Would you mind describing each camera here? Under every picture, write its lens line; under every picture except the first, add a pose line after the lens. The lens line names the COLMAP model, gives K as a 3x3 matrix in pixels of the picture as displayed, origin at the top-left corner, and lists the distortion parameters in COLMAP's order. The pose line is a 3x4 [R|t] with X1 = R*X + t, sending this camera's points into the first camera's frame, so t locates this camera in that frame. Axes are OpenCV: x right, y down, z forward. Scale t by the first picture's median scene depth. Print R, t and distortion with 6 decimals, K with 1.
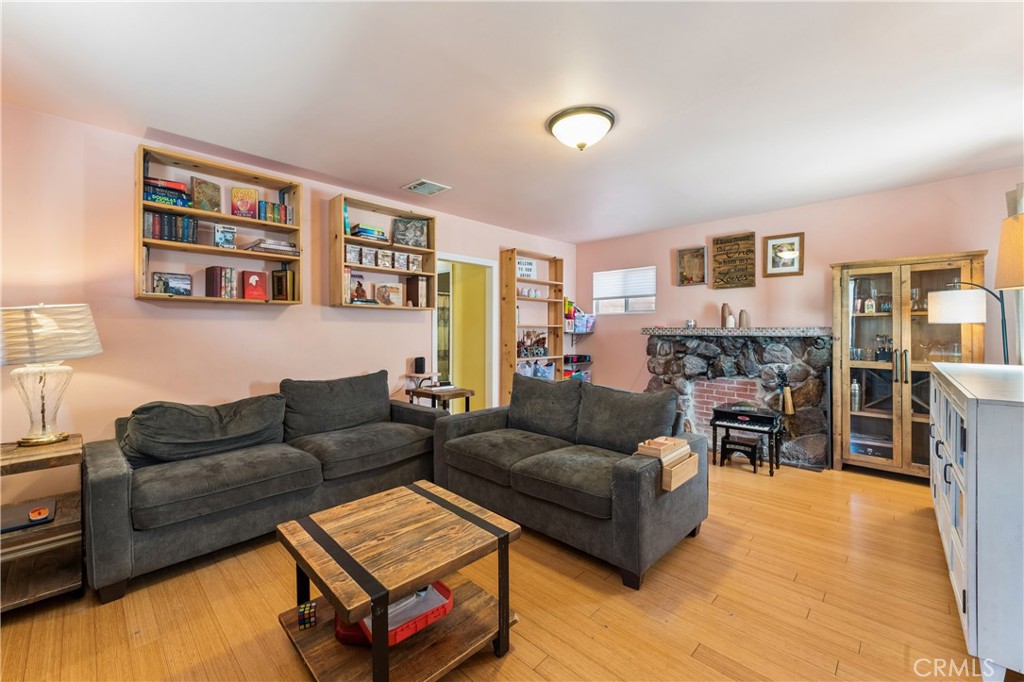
lens RADIAL K [[414.4, 0, 509.6], [0, 414.4, 331.3], [0, 0, 1]] dist [-0.000914, -0.000048]
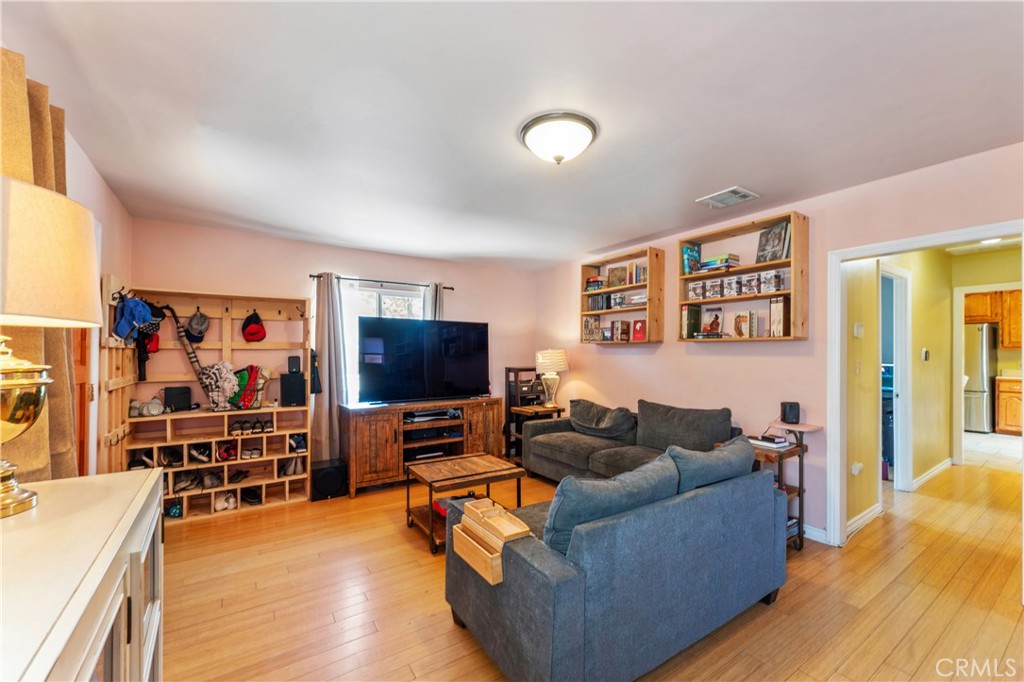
lens RADIAL K [[405.4, 0, 510.3], [0, 405.4, 353.8], [0, 0, 1]] dist [-0.002562, -0.000410]
pose [[-0.211057, -0.001586, -0.977472, 0.804689], [-0.012966, 0.999915, 0.001177, -0.026887], [0.977388, 0.012922, -0.211060, 0.860884]]
